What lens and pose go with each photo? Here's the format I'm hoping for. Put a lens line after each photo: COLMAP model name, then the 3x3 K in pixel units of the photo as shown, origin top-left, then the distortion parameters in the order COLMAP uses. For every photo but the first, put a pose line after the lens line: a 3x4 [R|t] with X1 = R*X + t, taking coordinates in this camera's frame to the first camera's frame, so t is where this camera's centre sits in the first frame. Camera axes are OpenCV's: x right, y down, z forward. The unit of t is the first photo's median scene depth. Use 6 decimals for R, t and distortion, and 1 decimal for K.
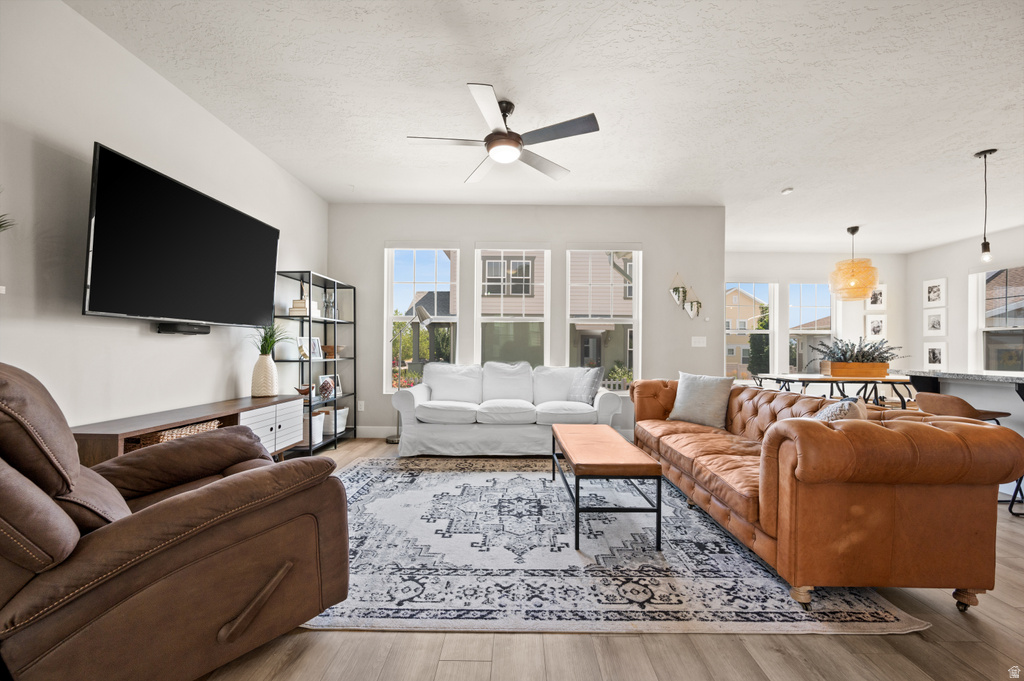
lens RADIAL K [[412.2, 0, 511.9], [0, 412.2, 343.2], [0, 0, 1]] dist [-0.002405, -0.000068]
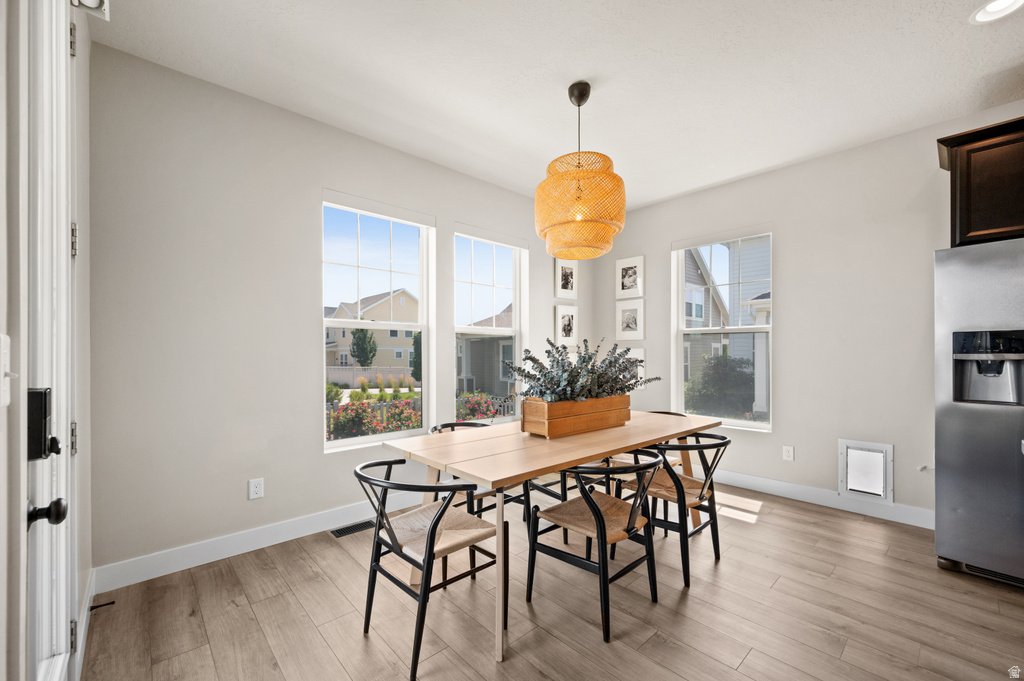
lens RADIAL K [[412.2, 0, 511.1], [0, 412.2, 350.0], [0, 0, 1]] dist [-0.002405, -0.000068]
pose [[0.736844, -0.006417, 0.676033, 0.458384], [-0.000673, 0.999947, 0.010226, -0.007969], [-0.676063, -0.007990, 0.736801, 0.693969]]
